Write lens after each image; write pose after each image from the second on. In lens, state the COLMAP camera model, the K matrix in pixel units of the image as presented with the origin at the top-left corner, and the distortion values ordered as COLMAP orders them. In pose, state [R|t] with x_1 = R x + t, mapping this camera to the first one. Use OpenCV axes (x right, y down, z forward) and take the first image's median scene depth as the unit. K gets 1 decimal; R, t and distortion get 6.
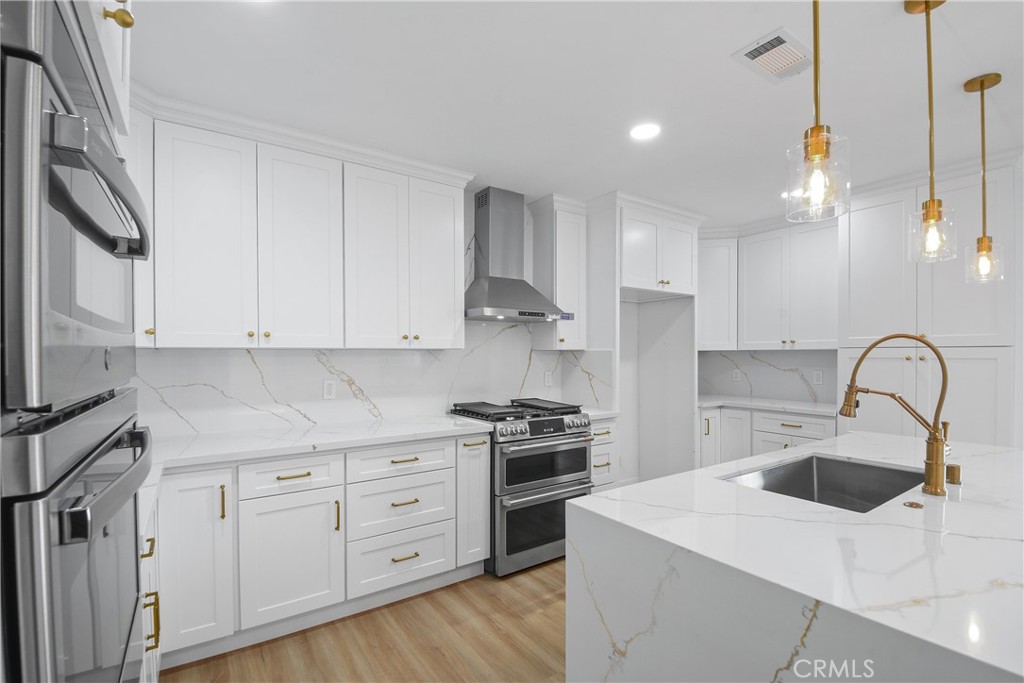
lens RADIAL K [[460.1, 0, 507.1], [0, 460.1, 359.6], [0, 0, 1]] dist [0.001420, -0.016243]
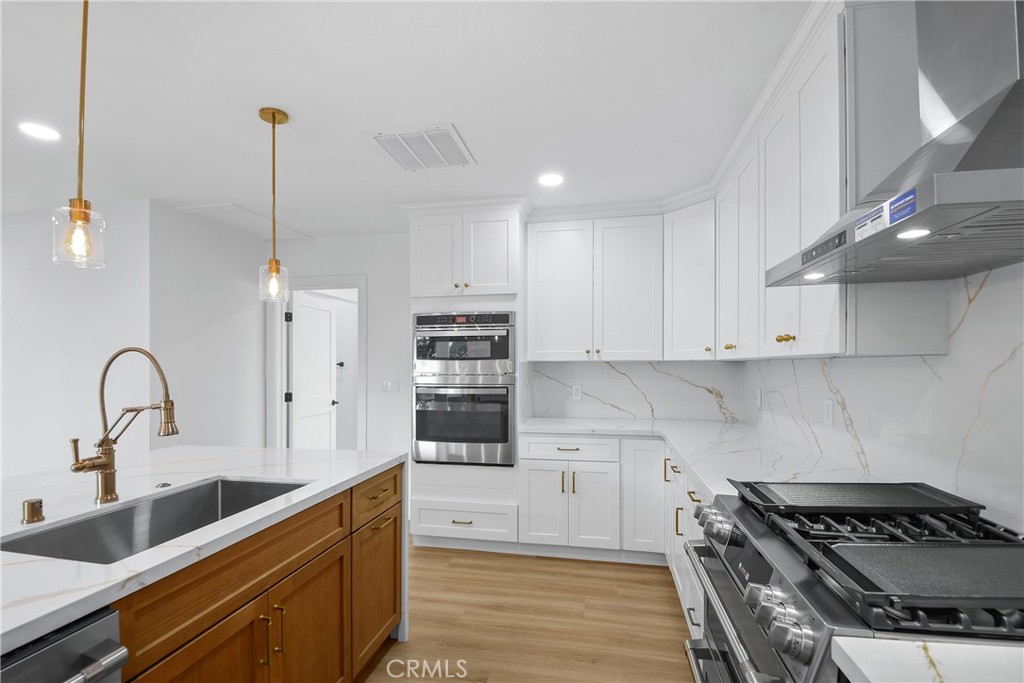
lens RADIAL K [[460.1, 0, 507.1], [0, 460.1, 359.6], [0, 0, 1]] dist [0.001420, -0.016243]
pose [[-0.711013, -0.002990, -0.703173, 0.540154], [-0.004529, 0.999990, 0.000327, -0.018679], [0.703165, 0.003417, -0.711019, 1.255782]]
